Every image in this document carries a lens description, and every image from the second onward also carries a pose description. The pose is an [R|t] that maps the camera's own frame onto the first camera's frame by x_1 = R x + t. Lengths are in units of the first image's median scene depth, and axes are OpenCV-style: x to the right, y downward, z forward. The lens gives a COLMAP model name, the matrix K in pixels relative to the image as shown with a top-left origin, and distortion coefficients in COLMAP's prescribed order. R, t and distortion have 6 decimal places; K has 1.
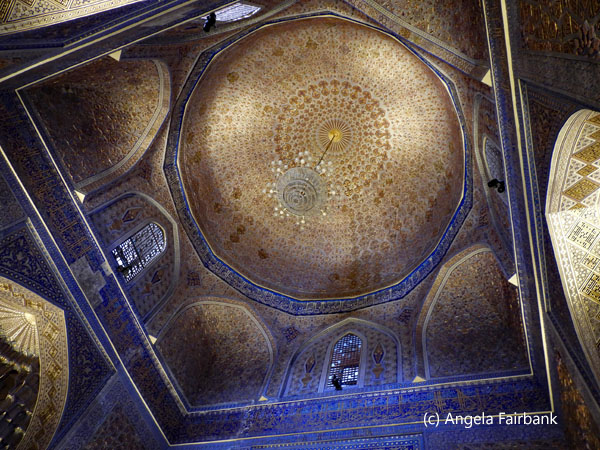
lens RADIAL K [[431.8, 0, 300.0], [0, 431.8, 225.0], [0, 0, 1]] dist [-0.008847, -0.002096]
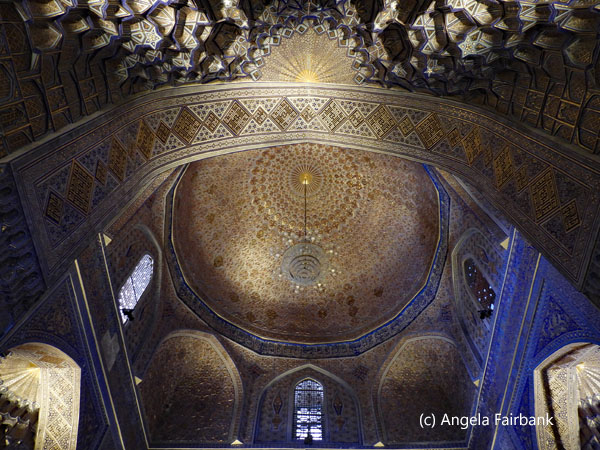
lens RADIAL K [[431.8, 0, 300.0], [0, 431.8, 225.0], [0, 0, 1]] dist [-0.008847, -0.002096]
pose [[0.299813, -0.925885, -0.229890, 0.289199], [0.891917, 0.357551, -0.276843, 0.152575], [0.338522, -0.122042, 0.933010, -0.008602]]
